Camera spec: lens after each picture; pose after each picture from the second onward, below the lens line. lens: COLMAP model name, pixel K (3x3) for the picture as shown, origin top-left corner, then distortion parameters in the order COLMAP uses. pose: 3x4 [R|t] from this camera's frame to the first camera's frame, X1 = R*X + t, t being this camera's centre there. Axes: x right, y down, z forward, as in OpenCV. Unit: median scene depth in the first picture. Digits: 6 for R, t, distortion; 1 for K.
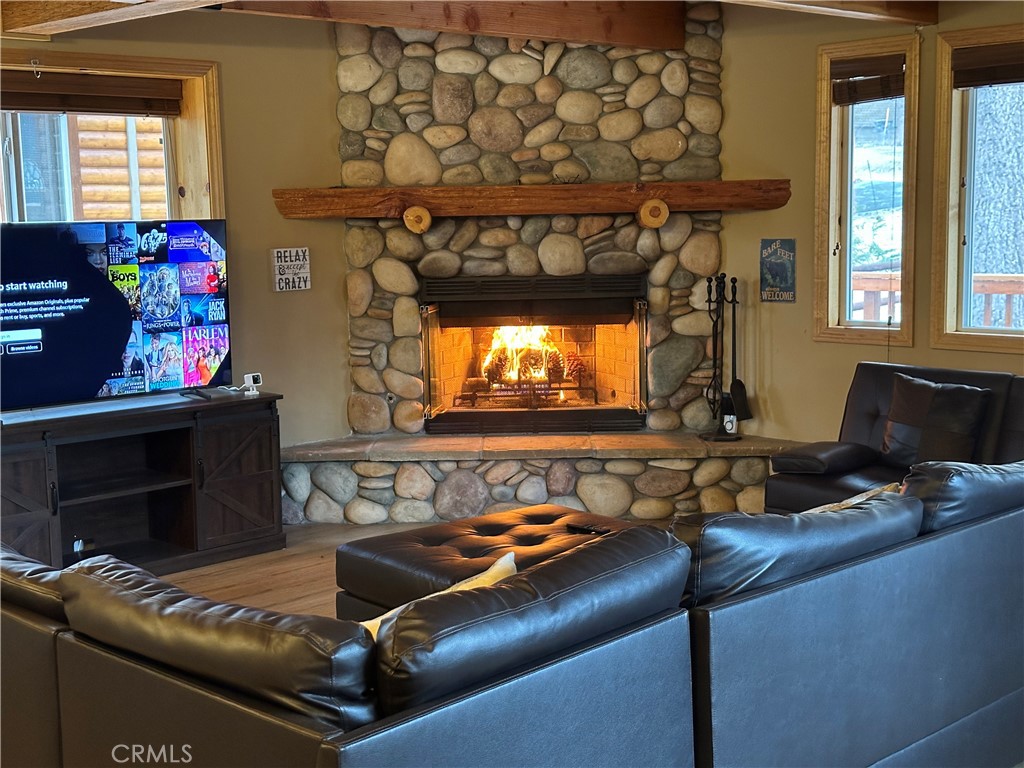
lens RADIAL K [[1424.2, 0, 512.0], [0, 1424.2, 384.0], [0, 0, 1]] dist [0.226452, -0.629128]
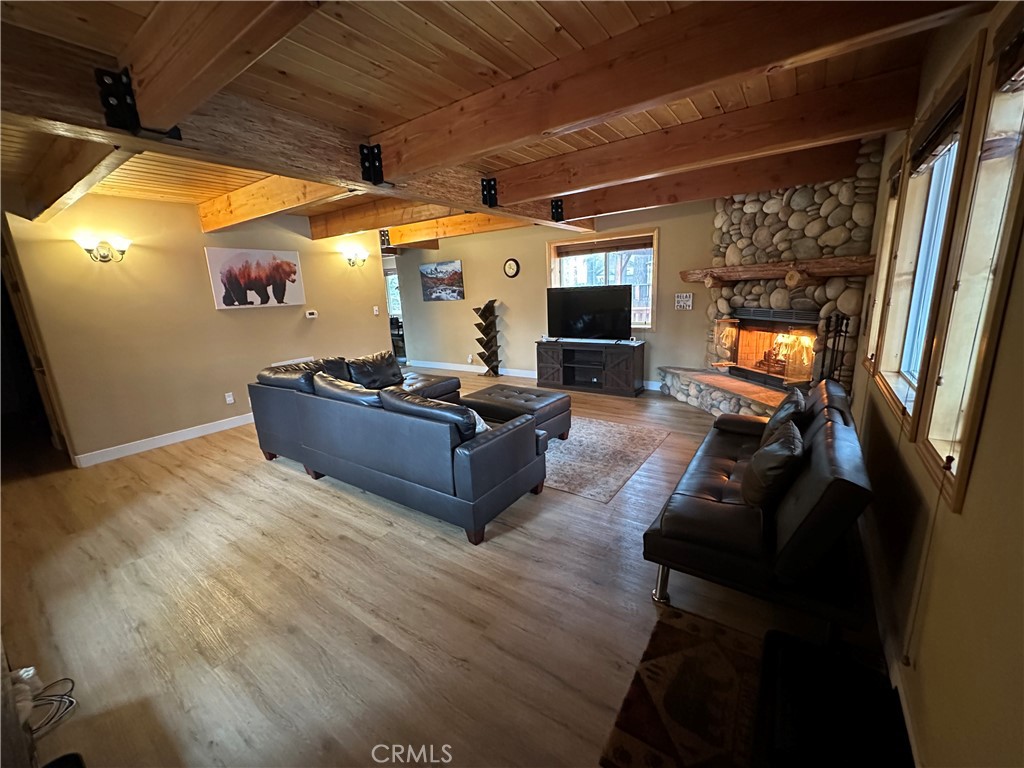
lens RADIAL K [[408.6, 0, 512.0], [0, 408.6, 384.0], [0, 0, 1]] dist [-0.006819, 0.002152]
pose [[0.183620, 0.231803, -0.955275, 0.537102], [-0.085755, 0.971871, 0.219346, -0.068967], [0.979250, 0.041643, 0.198333, 0.533940]]
